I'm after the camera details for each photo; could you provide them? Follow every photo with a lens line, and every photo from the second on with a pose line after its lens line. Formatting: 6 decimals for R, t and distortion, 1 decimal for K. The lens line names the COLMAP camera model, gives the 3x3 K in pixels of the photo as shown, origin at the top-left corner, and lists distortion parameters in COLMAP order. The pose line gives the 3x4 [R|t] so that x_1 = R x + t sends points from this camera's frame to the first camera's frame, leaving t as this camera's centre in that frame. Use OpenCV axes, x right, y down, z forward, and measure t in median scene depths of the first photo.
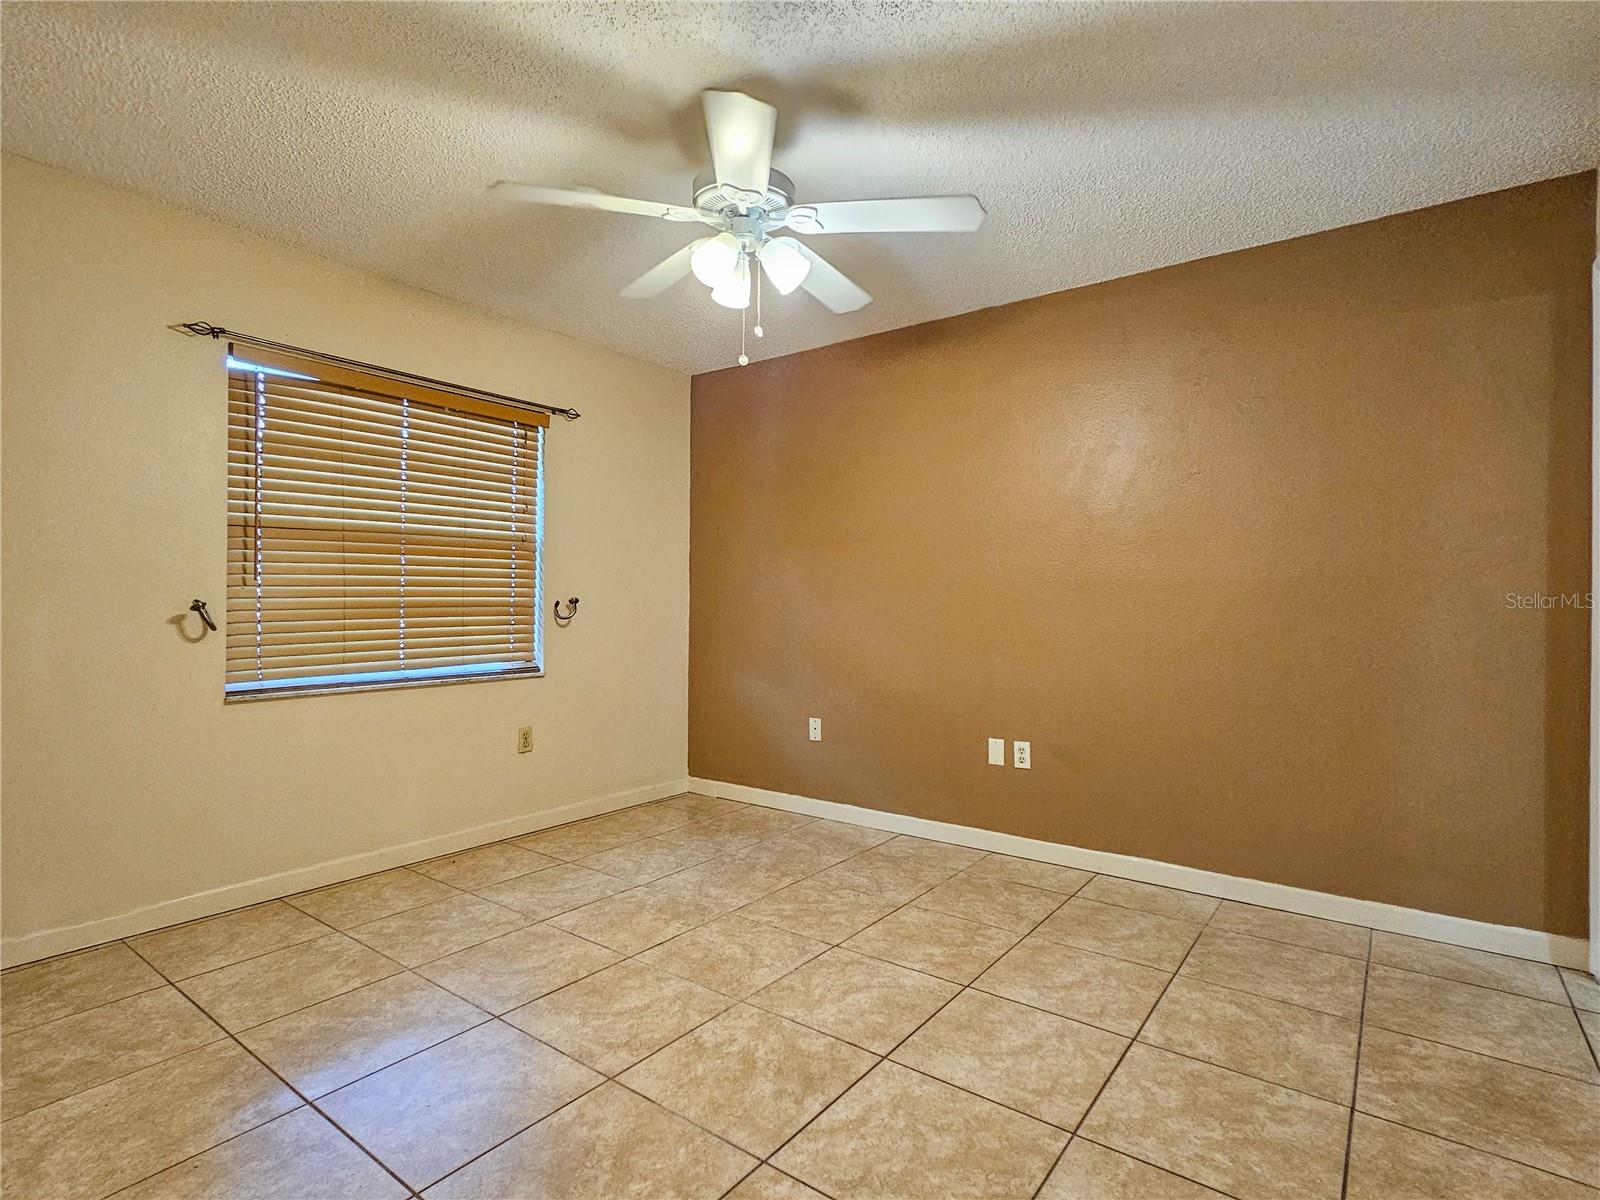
lens RADIAL K [[832.6, 0, 808.4], [0, 832.6, 596.8], [0, 0, 1]] dist [-0.003960, 0.003043]
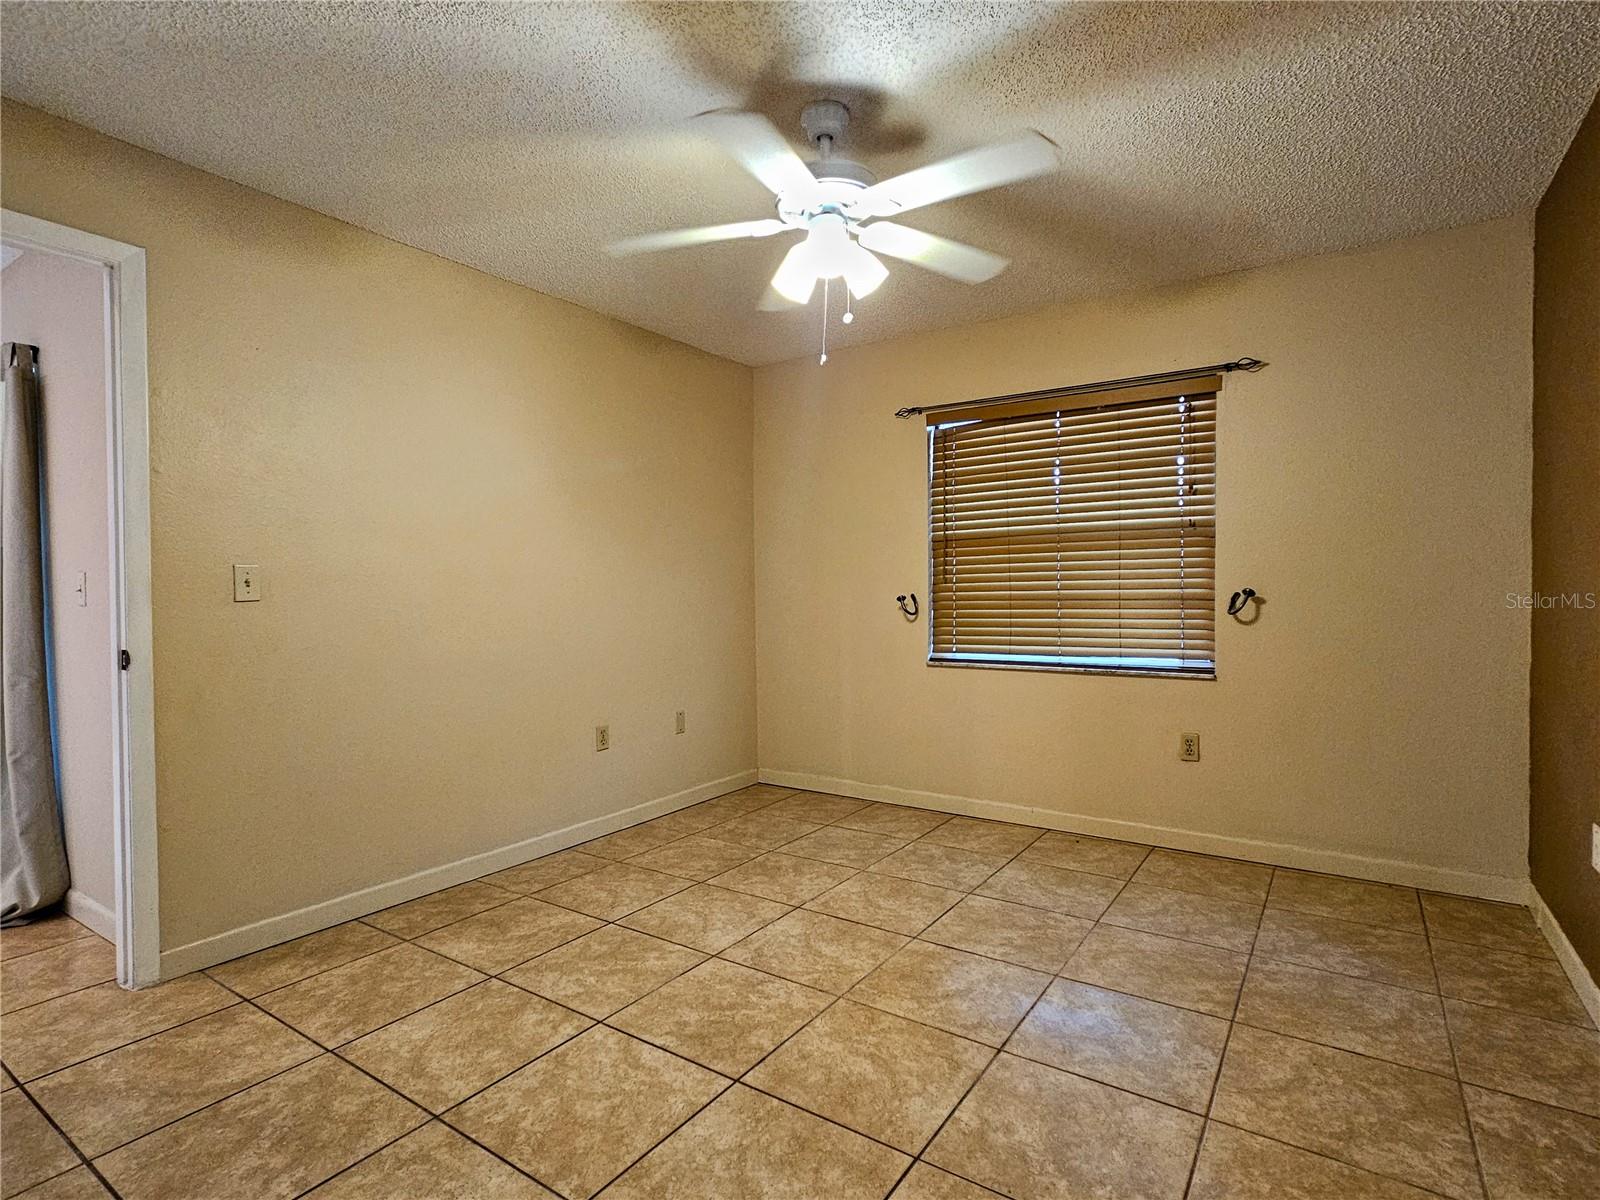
lens RADIAL K [[832.6, 0, 793.6], [0, 832.6, 596.1], [0, 0, 1]] dist [-0.003960, 0.003043]
pose [[0.008380, 0.004837, -0.999953, 0.659770], [0.014454, 0.999883, 0.004958, -0.002823], [0.999860, -0.014495, 0.008309, 0.675183]]
